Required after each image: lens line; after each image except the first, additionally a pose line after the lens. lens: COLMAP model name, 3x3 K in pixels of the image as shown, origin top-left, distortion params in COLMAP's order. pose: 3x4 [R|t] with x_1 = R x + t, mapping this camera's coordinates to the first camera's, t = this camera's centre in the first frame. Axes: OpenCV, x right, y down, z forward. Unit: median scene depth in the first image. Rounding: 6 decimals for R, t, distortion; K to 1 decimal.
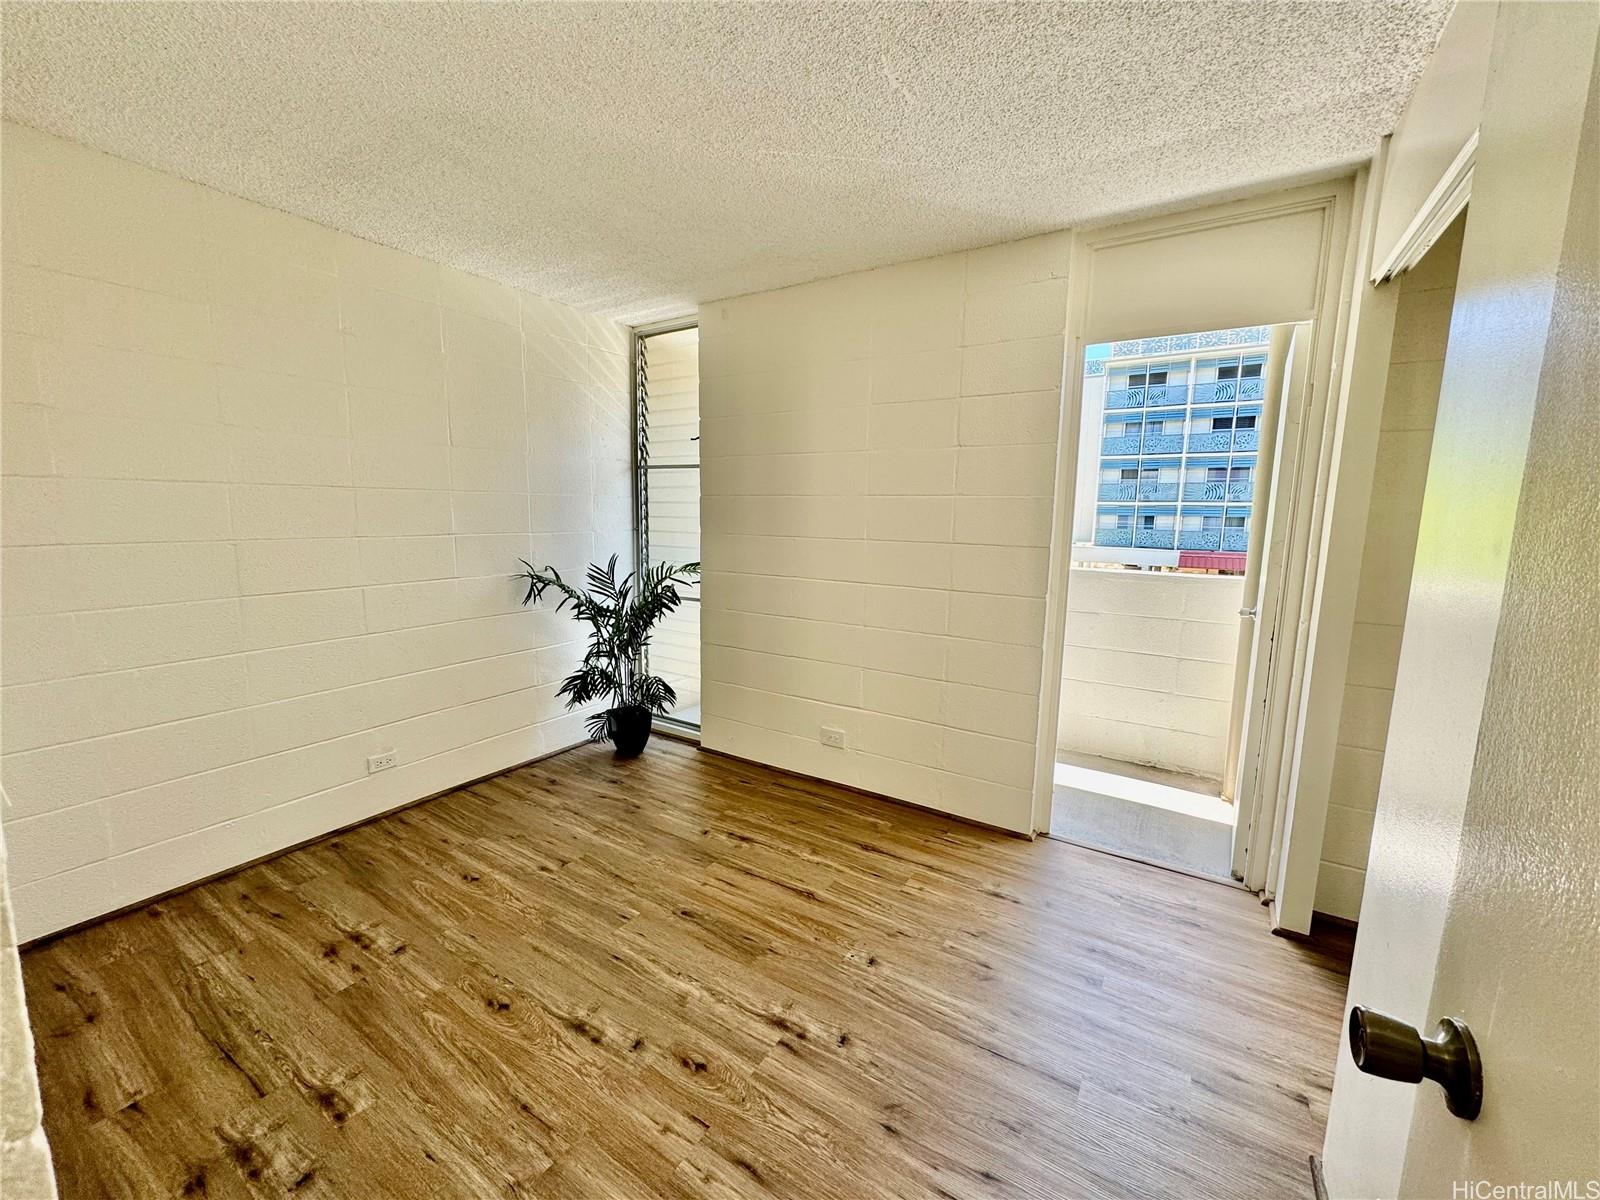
lens RADIAL K [[638.5, 0, 794.9], [0, 638.5, 600.8], [0, 0, 1]] dist [-0.001104, 0.000298]
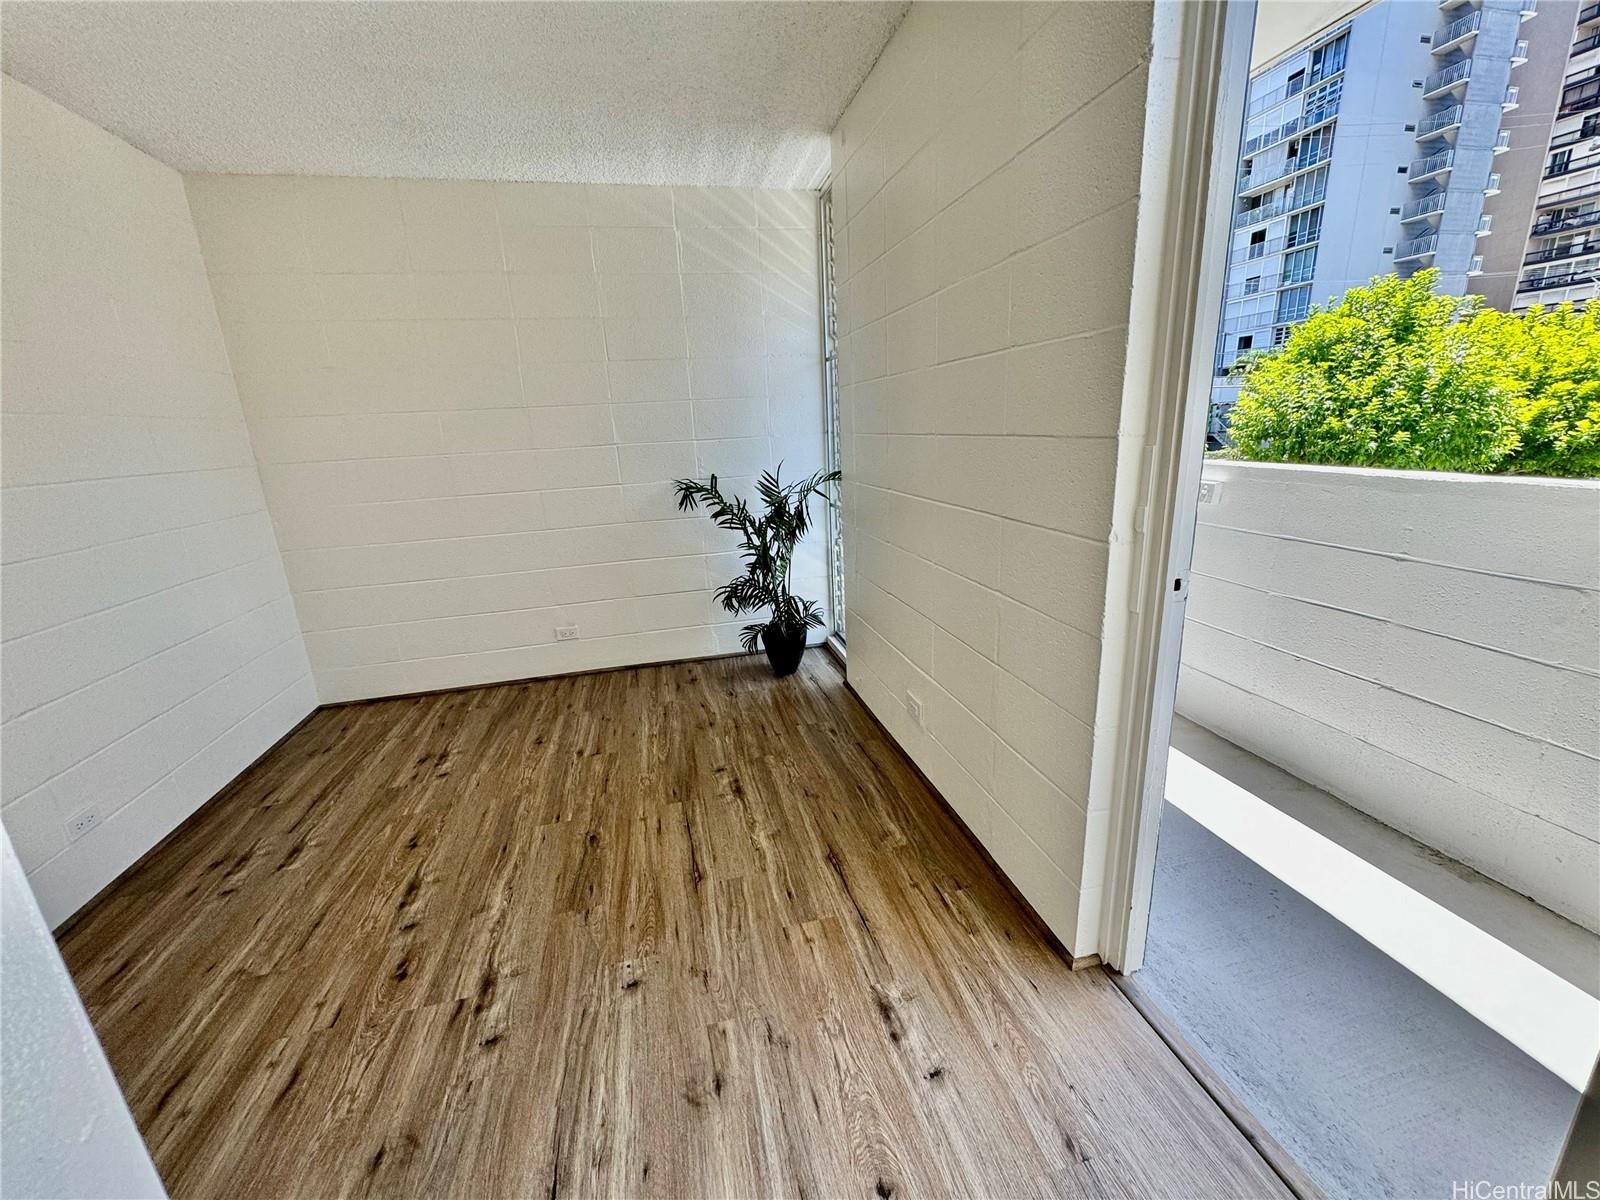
lens RADIAL K [[638.5, 0, 795.0], [0, 638.5, 598.6], [0, 0, 1]] dist [-0.001104, 0.000298]
pose [[0.712591, 0.136685, -0.688136, 0.577176], [-0.040082, 0.987167, 0.154576, -0.026915], [0.700433, -0.082568, 0.708926, 0.485069]]
